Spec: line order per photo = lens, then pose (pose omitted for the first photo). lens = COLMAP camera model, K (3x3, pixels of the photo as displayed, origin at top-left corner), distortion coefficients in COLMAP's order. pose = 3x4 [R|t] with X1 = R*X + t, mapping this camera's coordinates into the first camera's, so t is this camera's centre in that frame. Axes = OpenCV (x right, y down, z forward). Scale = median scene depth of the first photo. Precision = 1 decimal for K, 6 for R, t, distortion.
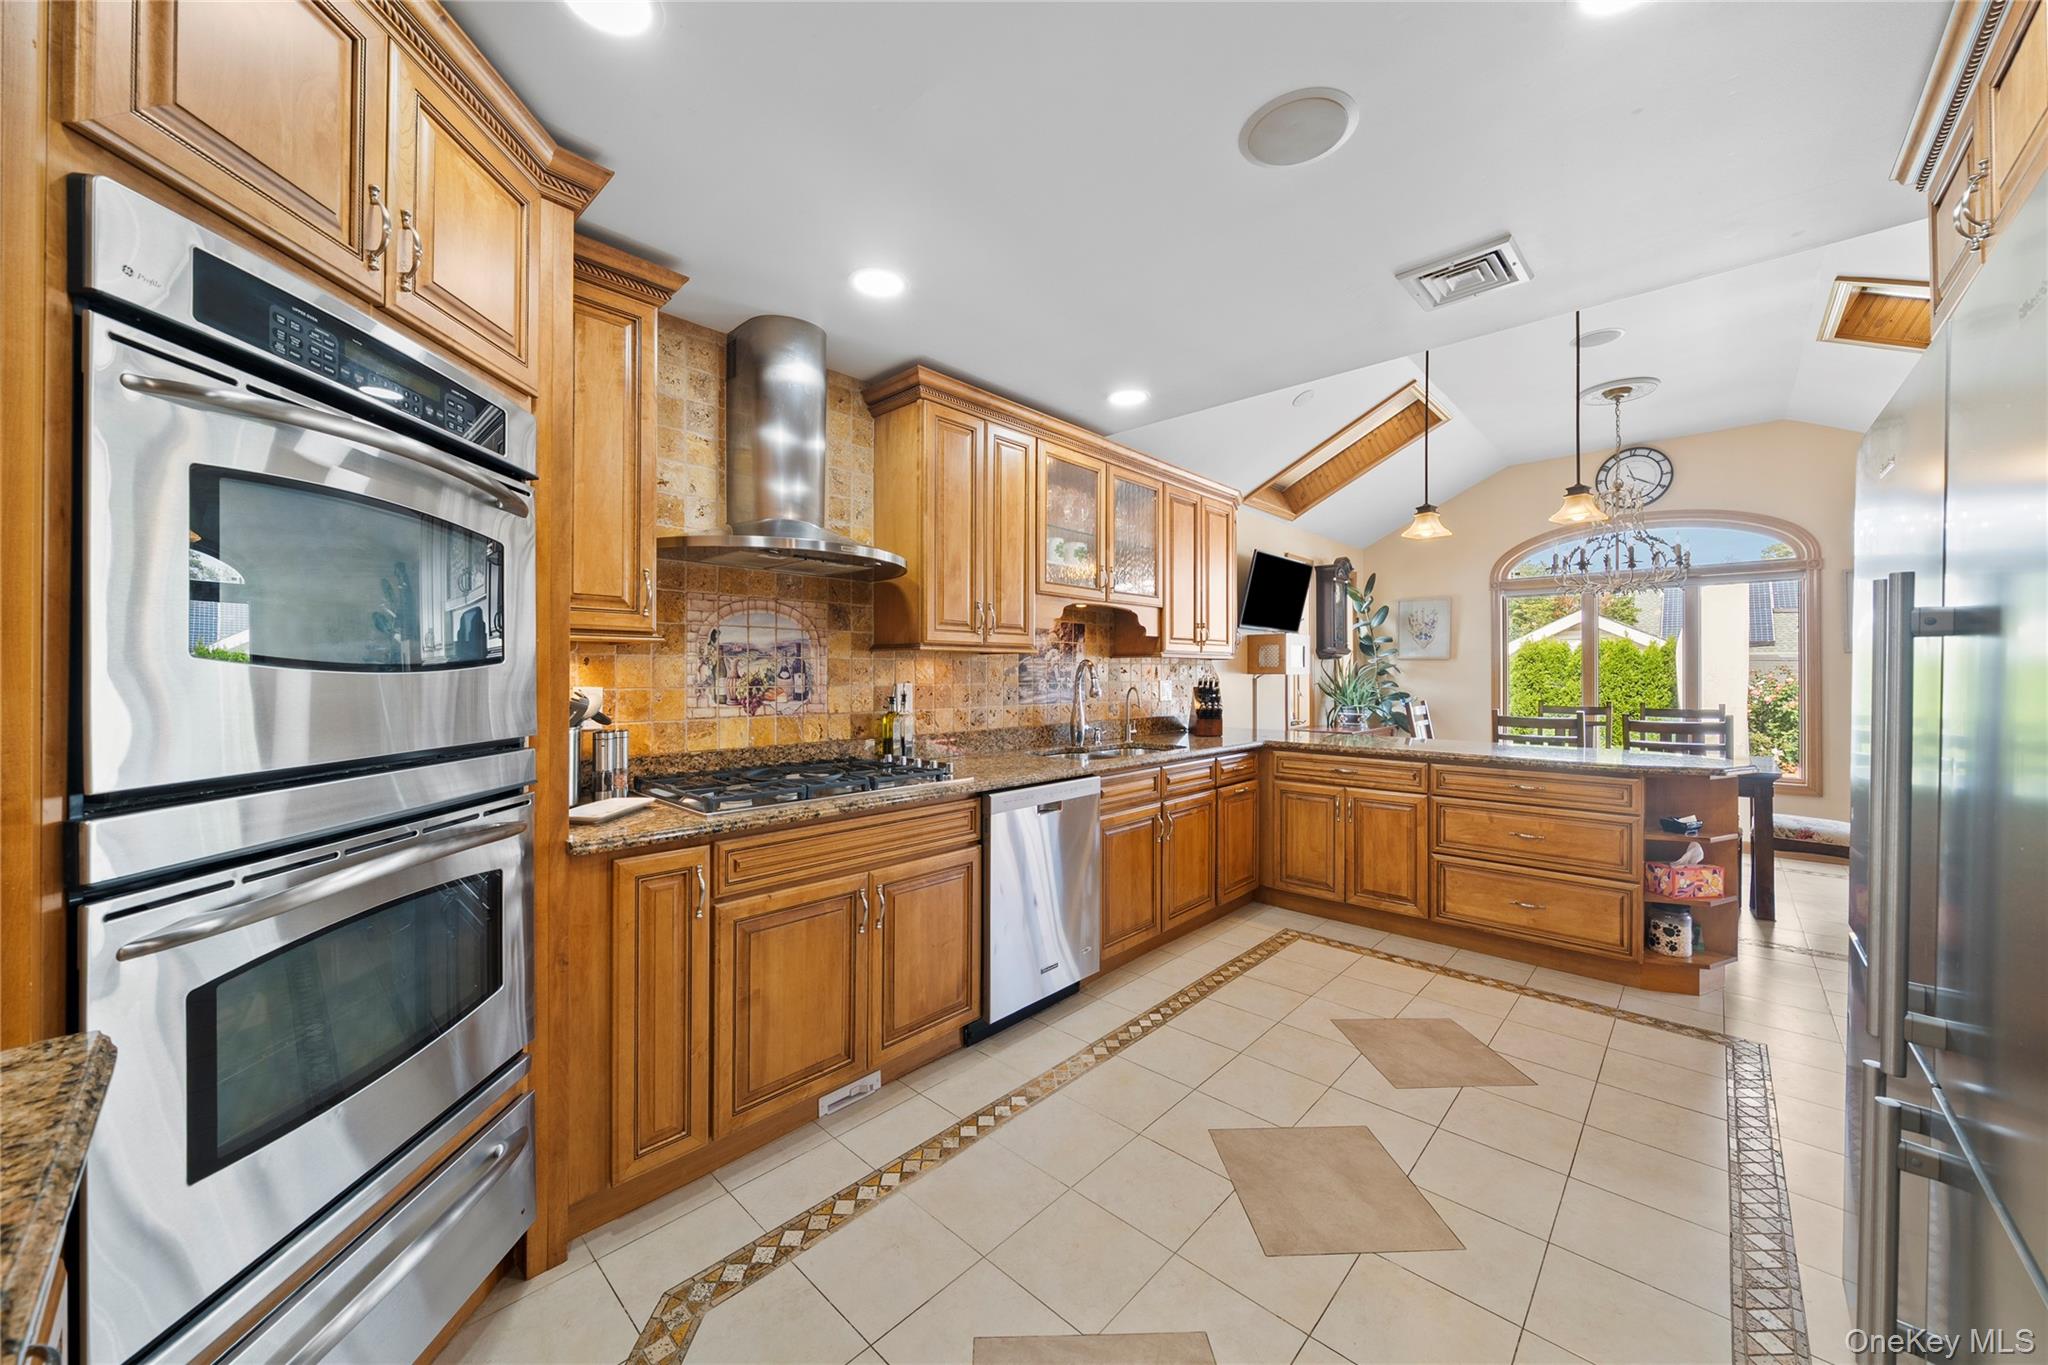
lens RADIAL K [[741.0, 0, 1024.0], [0, 741.0, 682.5], [0, 0, 1]] dist [-0.000310, 0.000004]
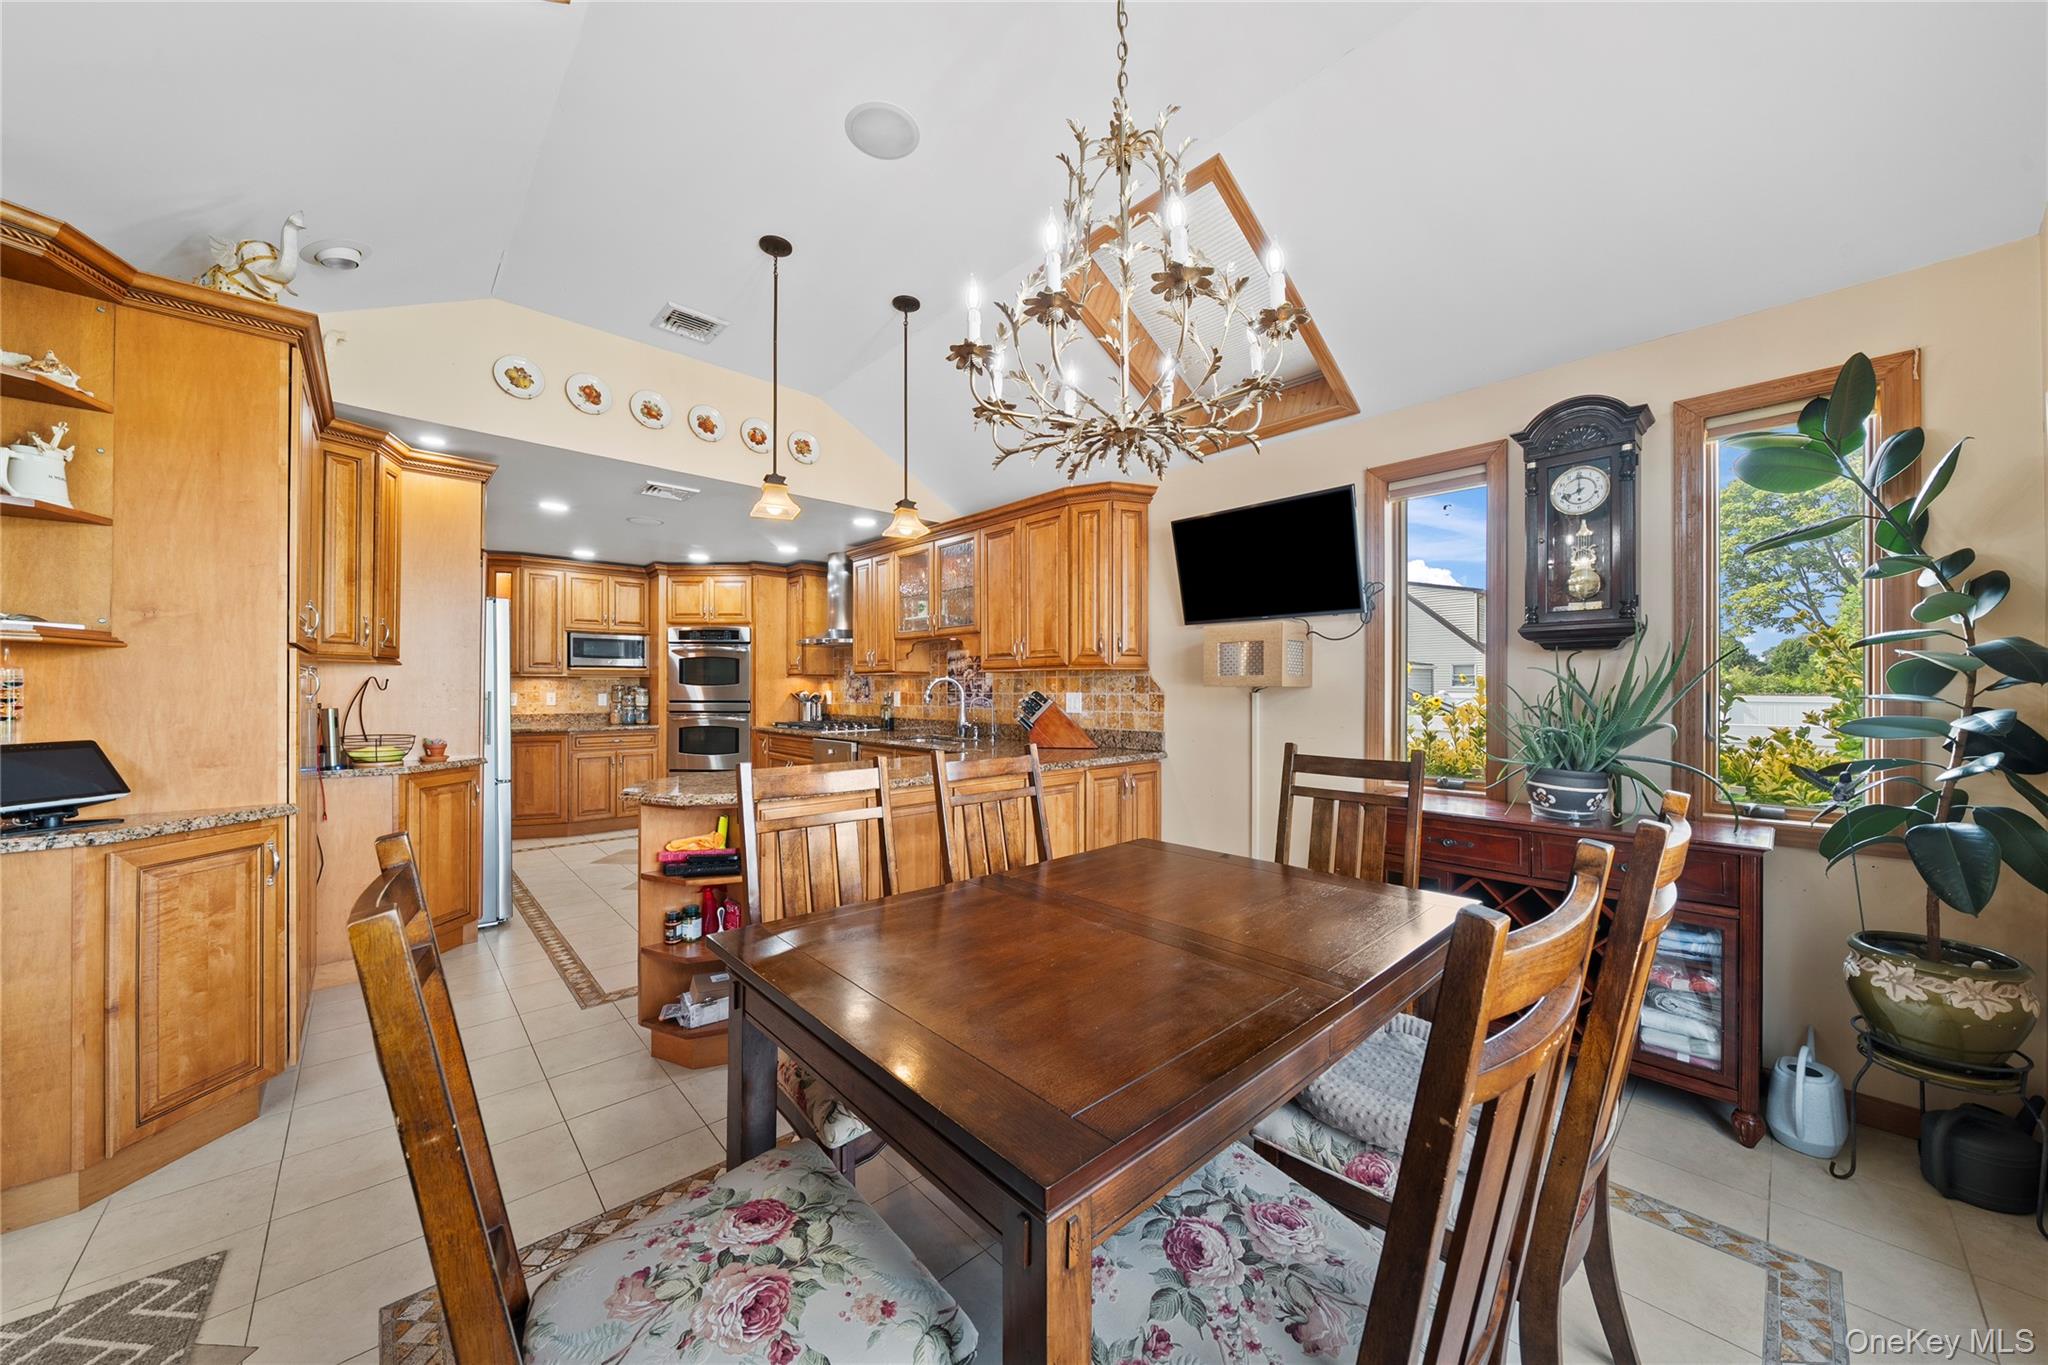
lens RADIAL K [[692.4, 0, 1024.0], [0, 692.4, 682.5], [0, 0, 1]] dist [-0.007532, -0.000007]
pose [[-0.069145, -0.007814, -0.997576, 3.051649], [-0.007560, 0.999945, -0.007308, -0.014590], [0.997578, 0.007036, -0.069200, 2.687679]]
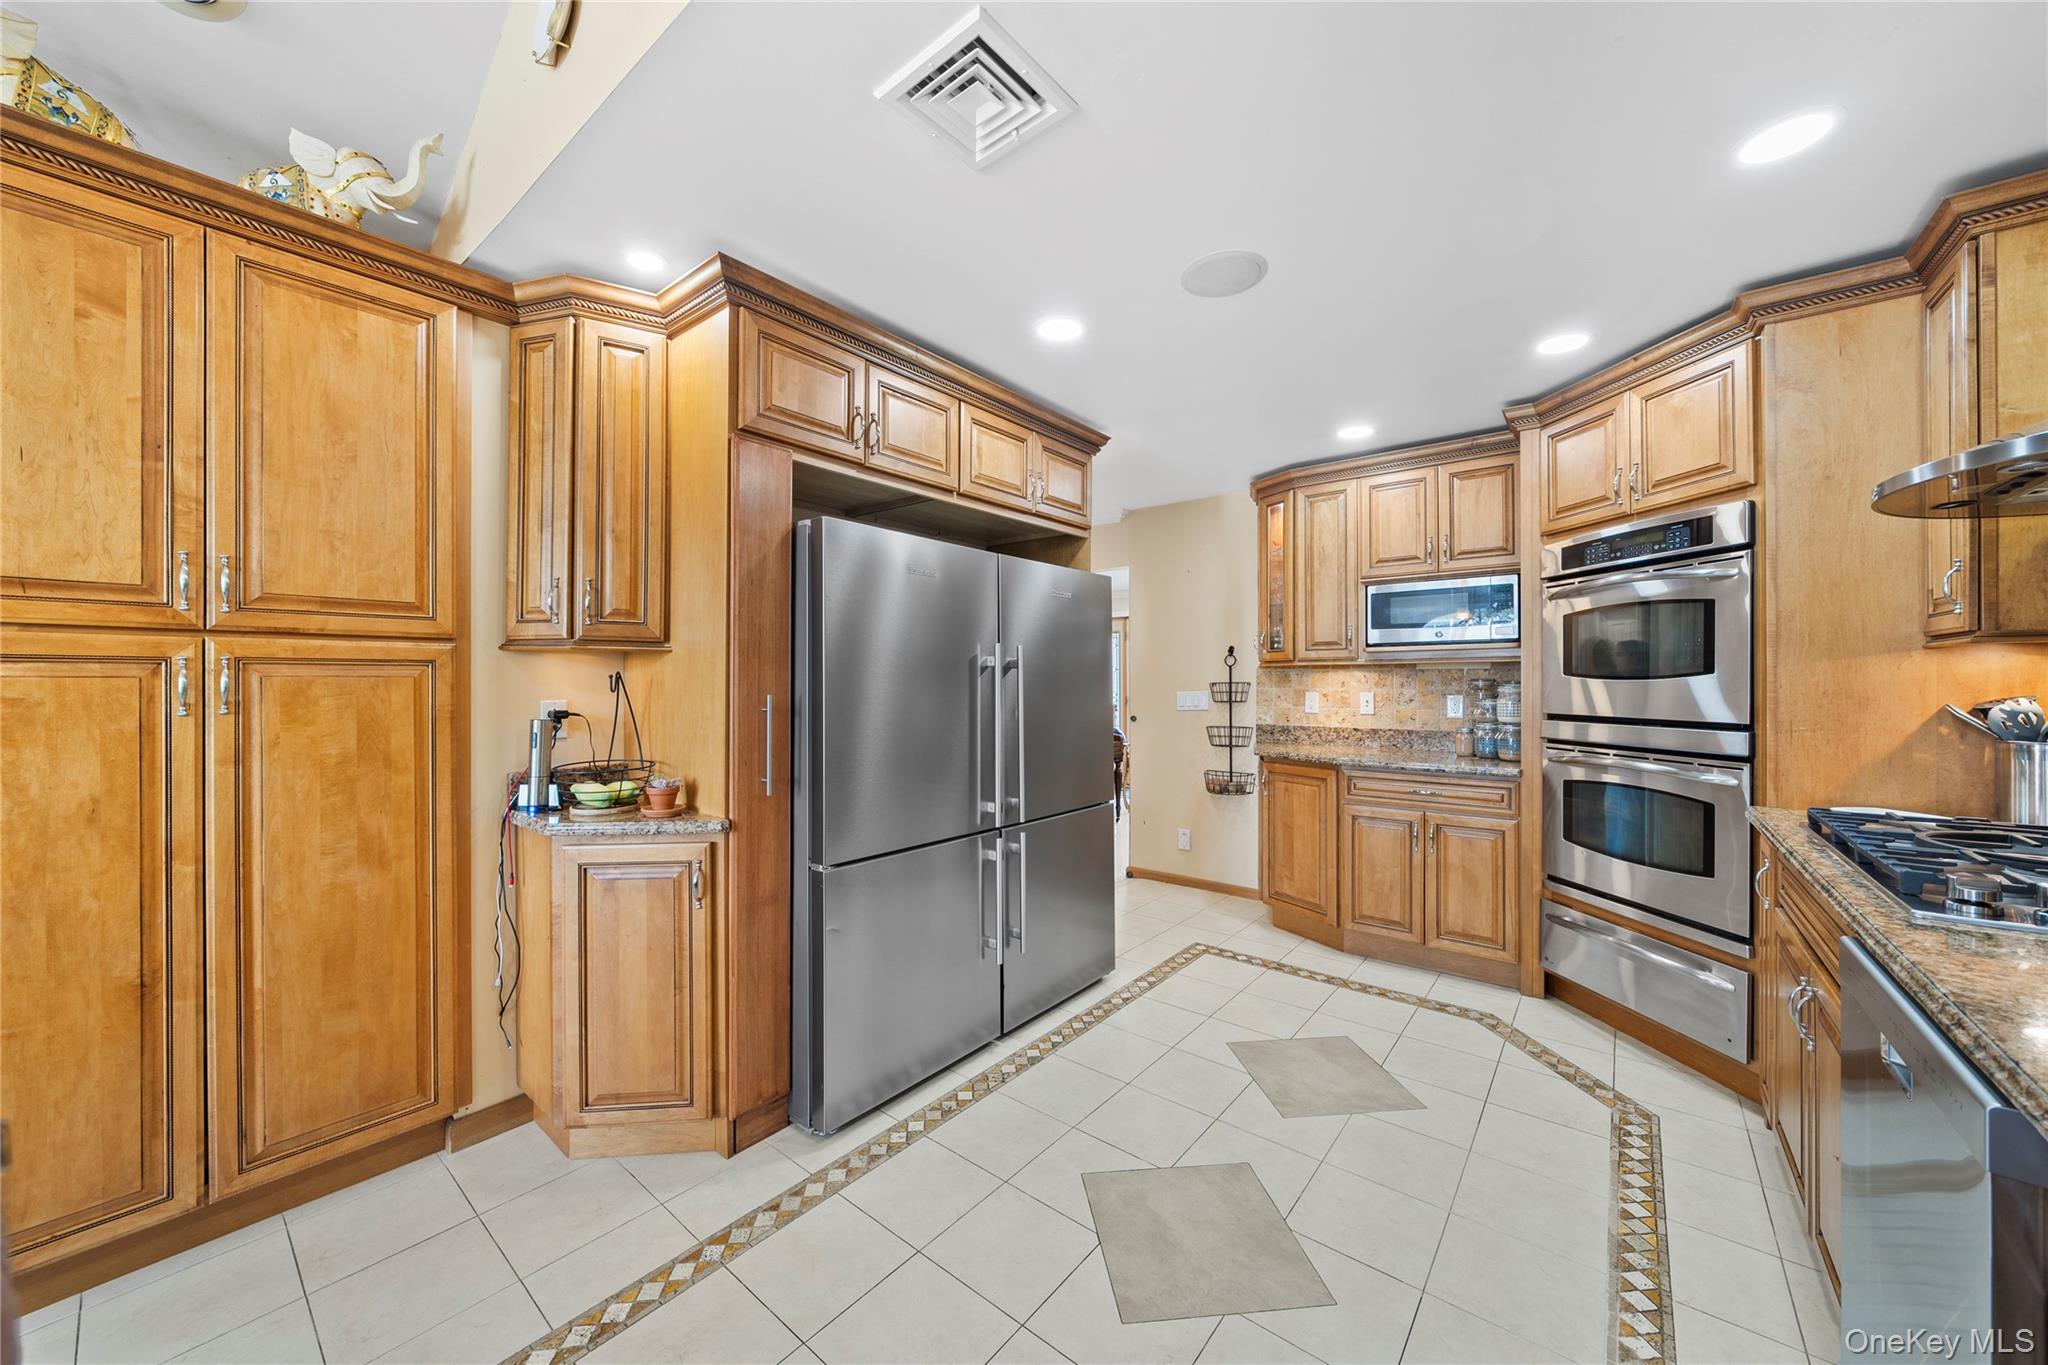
lens RADIAL K [[741.0, 0, 1024.0], [0, 741.0, 682.5], [0, 0, 1]] dist [-0.000310, 0.000004]
pose [[-0.997500, 0.003194, -0.070589, 0.765047], [0.002641, 0.999965, 0.007918, -0.021064], [0.070612, 0.007711, -0.997474, 2.152383]]
